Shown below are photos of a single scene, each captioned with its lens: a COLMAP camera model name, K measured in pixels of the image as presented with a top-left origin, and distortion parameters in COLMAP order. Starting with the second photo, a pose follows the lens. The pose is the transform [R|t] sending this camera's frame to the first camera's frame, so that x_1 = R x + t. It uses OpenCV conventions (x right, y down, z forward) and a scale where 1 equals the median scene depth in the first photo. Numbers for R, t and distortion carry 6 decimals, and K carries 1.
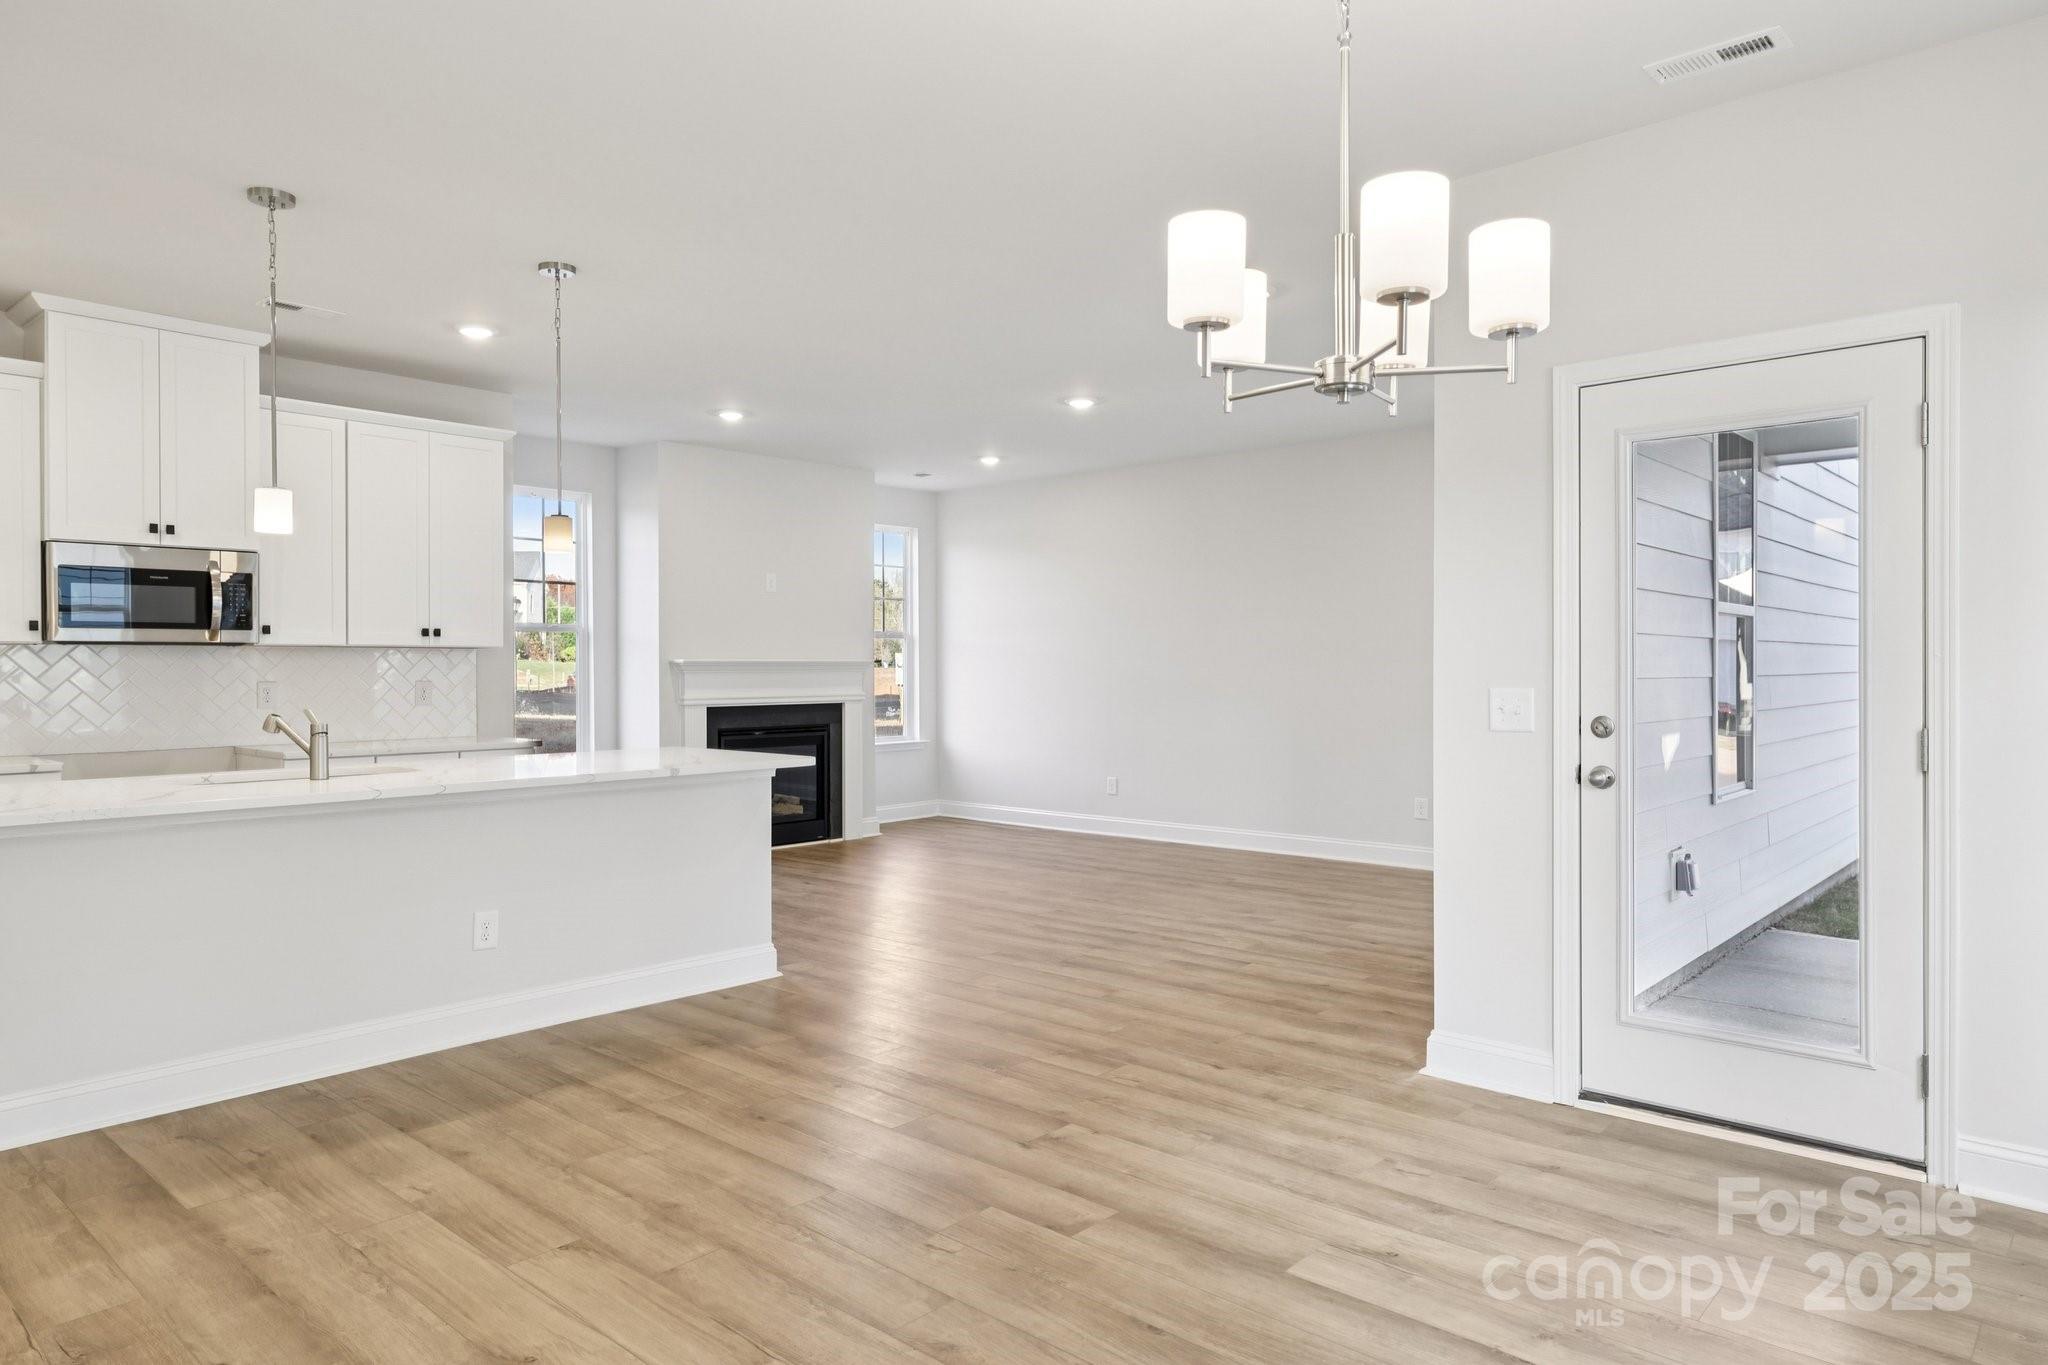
lens RADIAL K [[1267.0, 0, 1019.2], [0, 1267.0, 674.9], [0, 0, 1]] dist [0.007840, 0.001085]
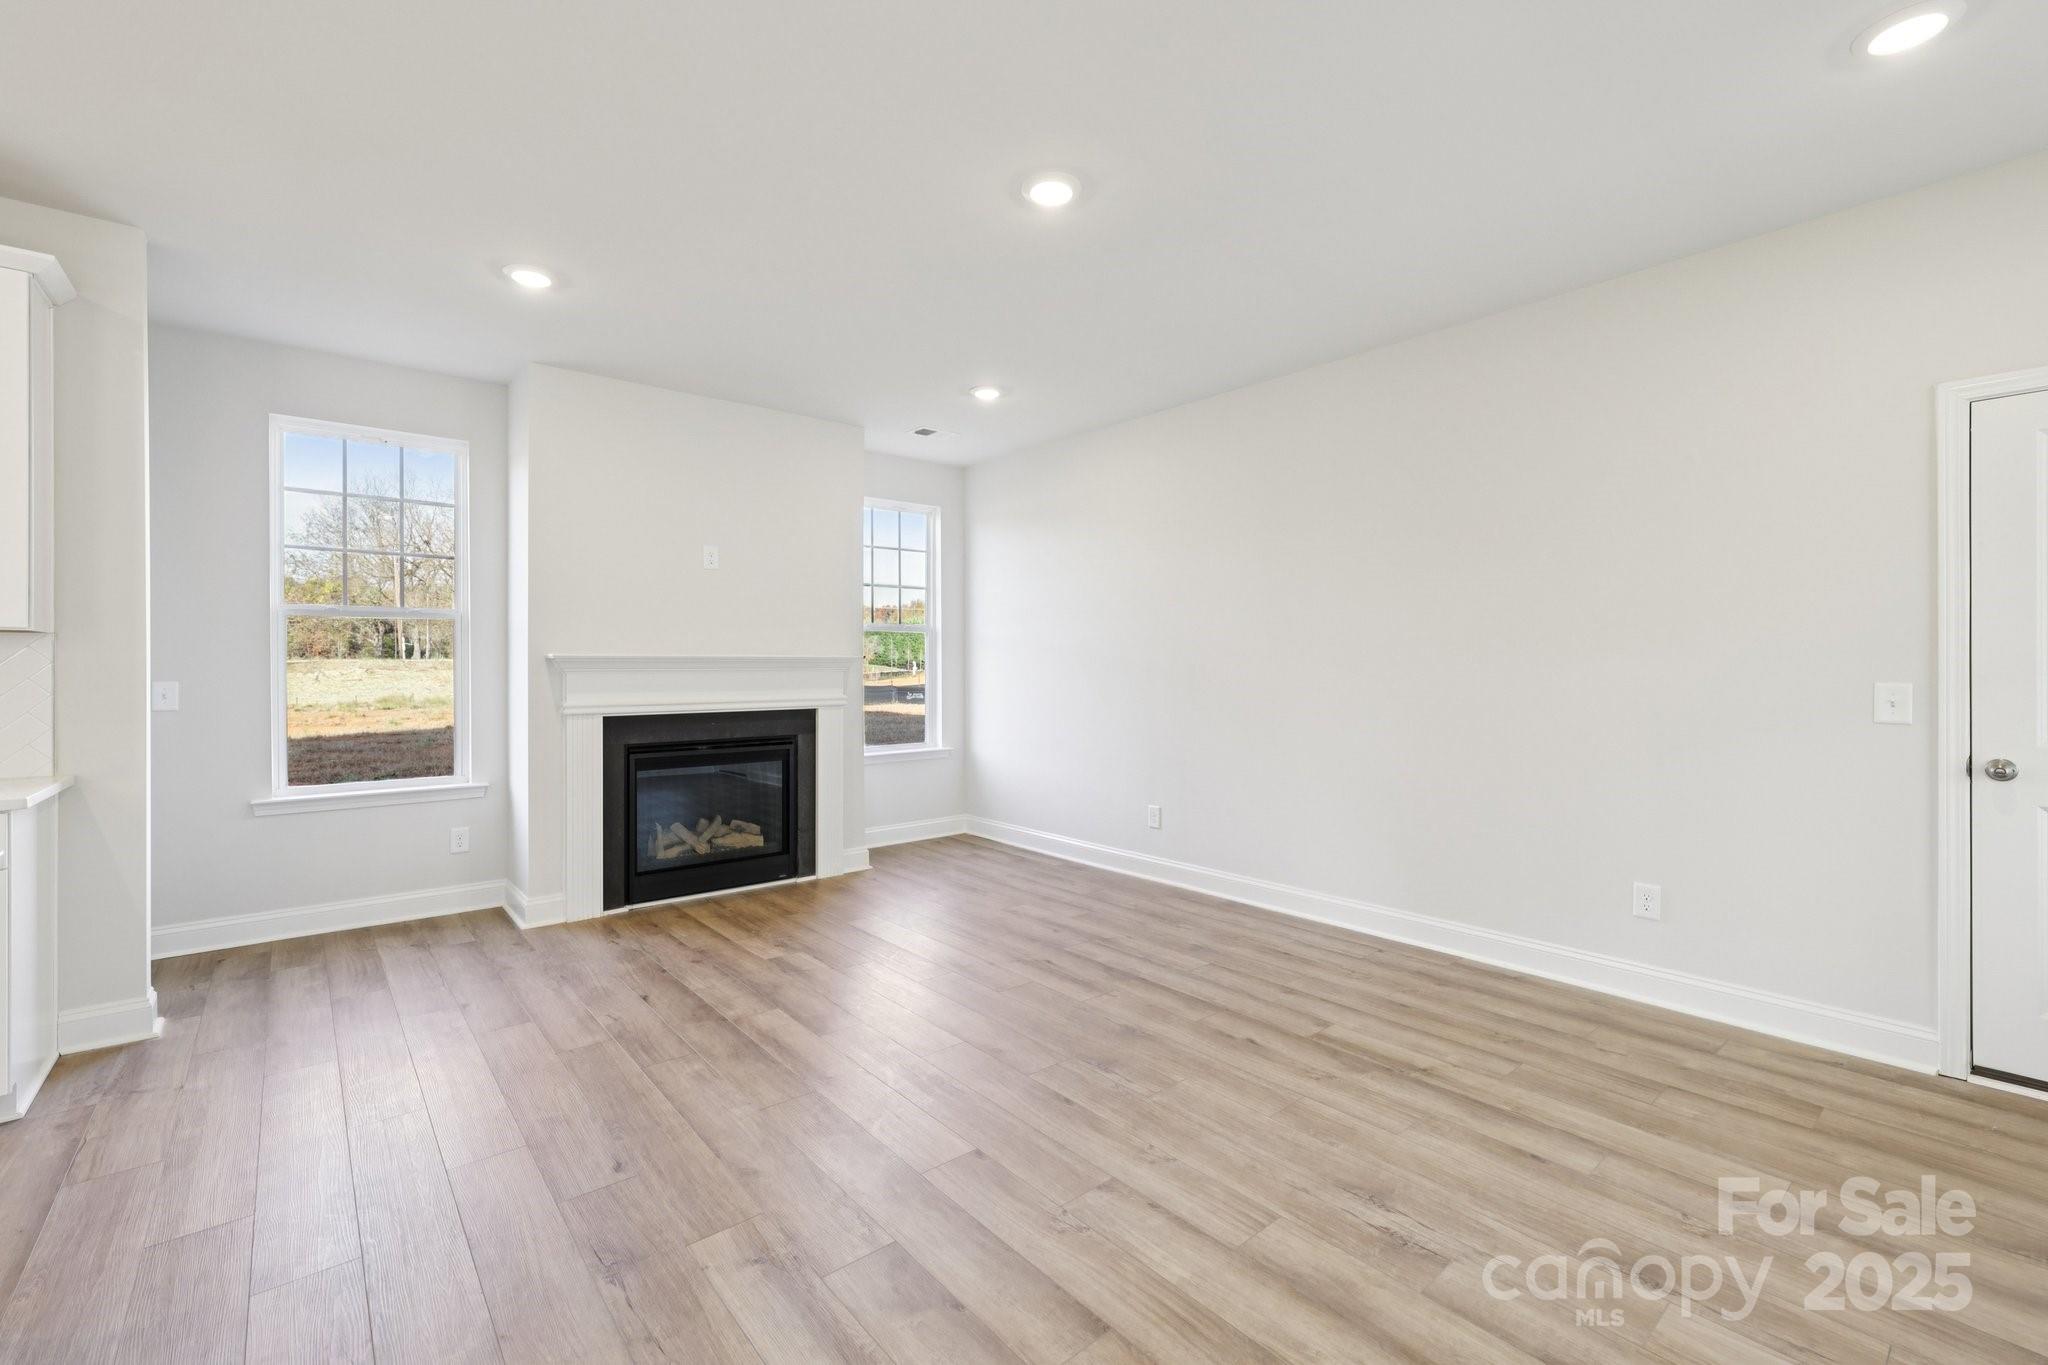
lens RADIAL K [[867.7, 0, 1025.2], [0, 867.7, 665.5], [0, 0, 1]] dist [0.000491, 0.000276]
pose [[0.991195, 0.002153, -0.132391, 0.127085], [-0.002872, 0.999982, -0.005236, -0.005897], [0.132378, 0.005571, 0.991184, 0.888917]]
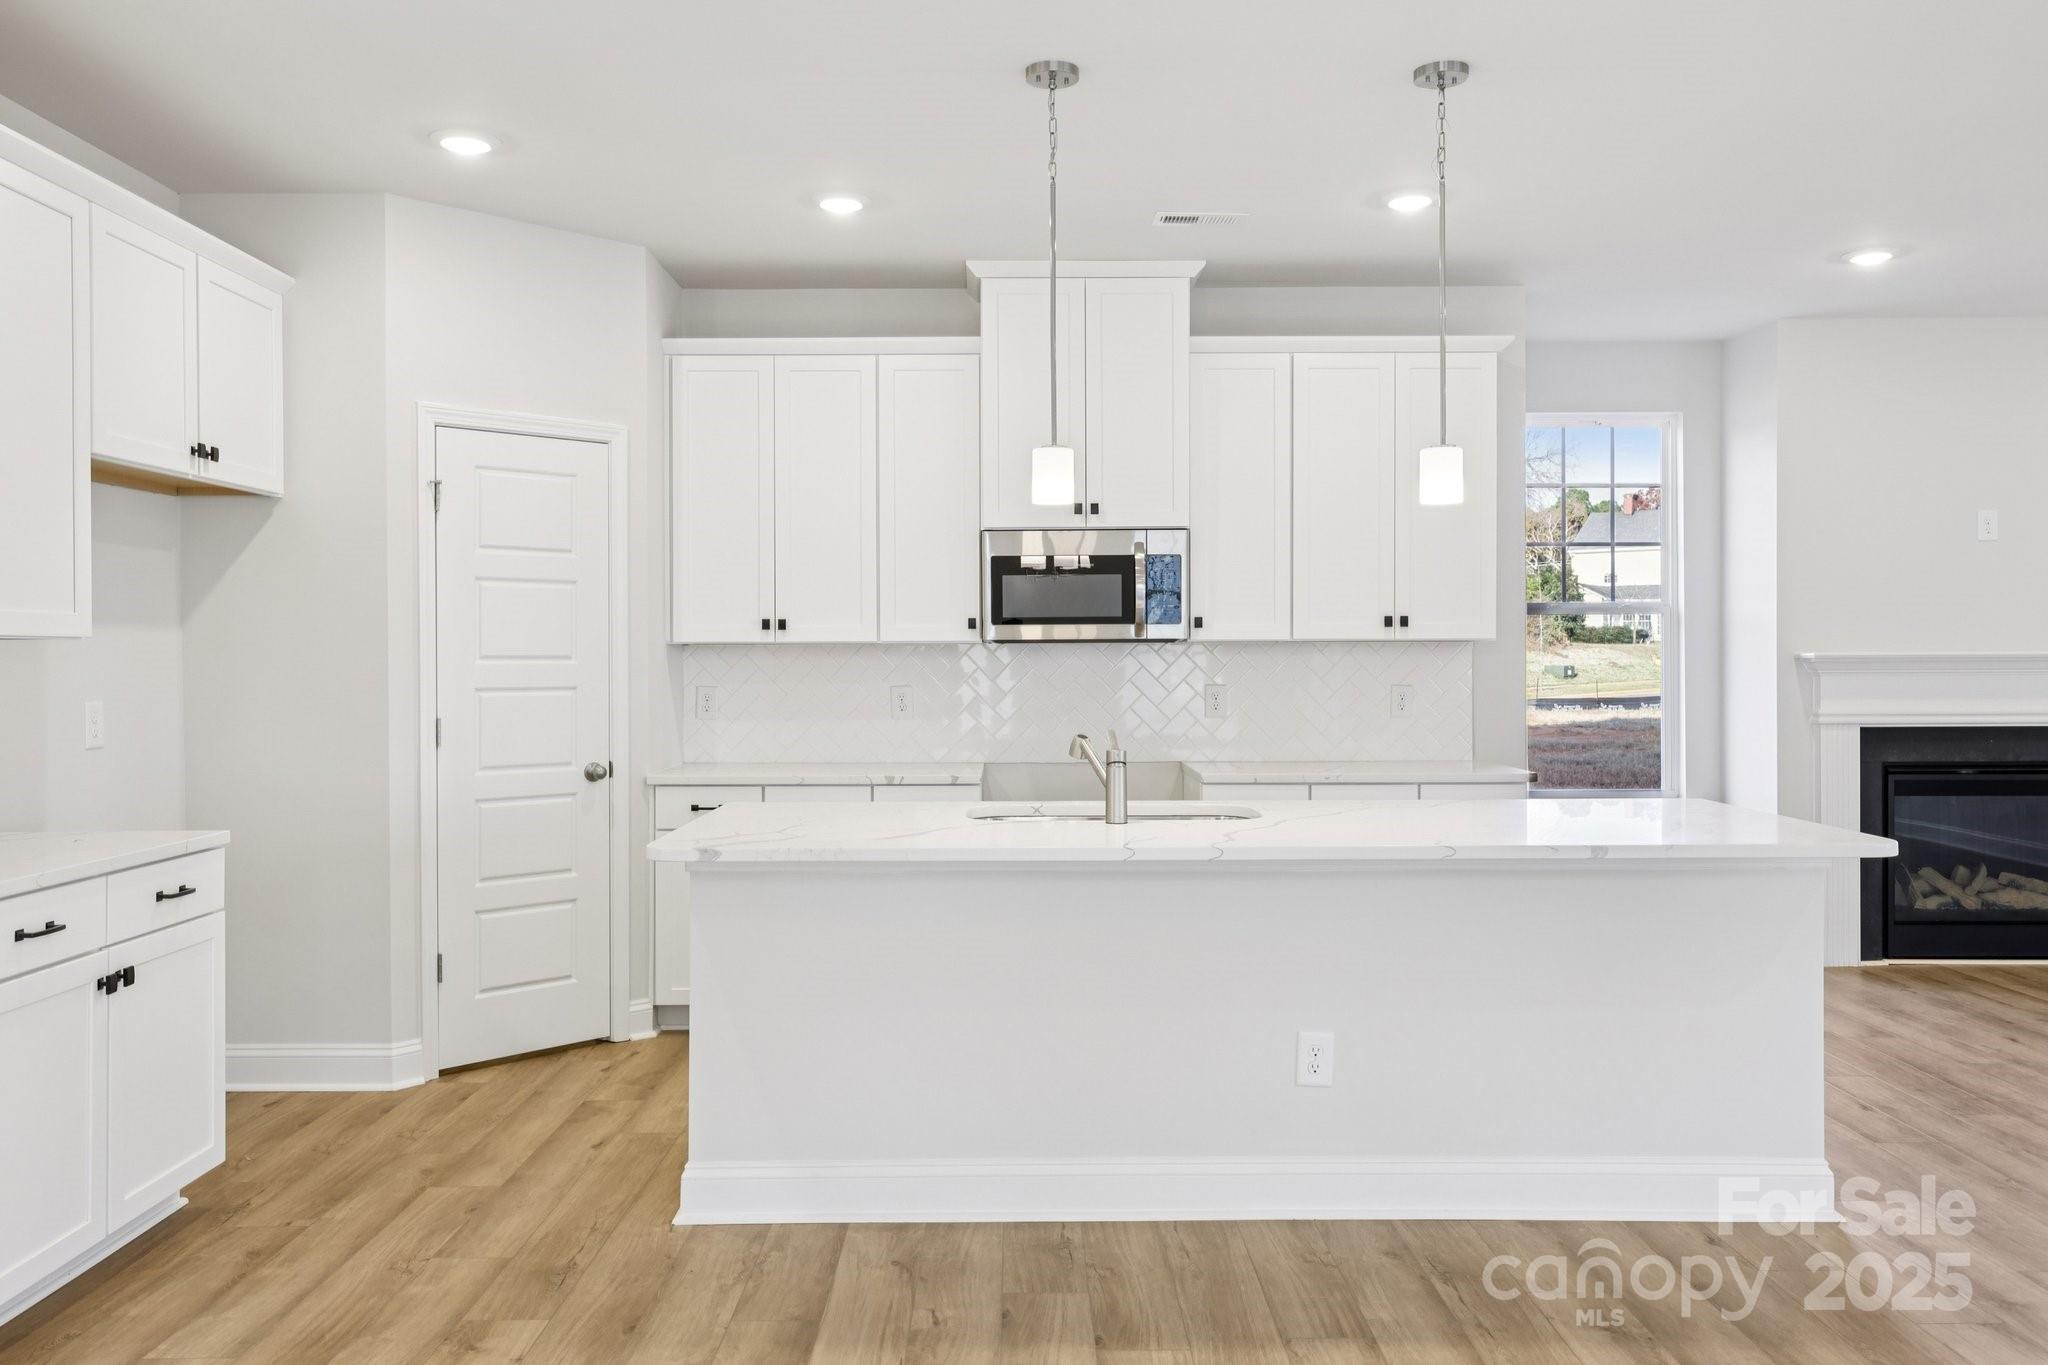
lens RADIAL K [[1561.1, 0, 1017.0], [0, 1561.1, 663.5], [0, 0, 1]] dist [0.007601, 0.001618]
pose [[0.672057, 0.003869, -0.740489, 0.086506], [-0.002480, 0.999993, 0.002974, -0.013727], [0.740495, -0.000163, 0.672062, 0.274128]]
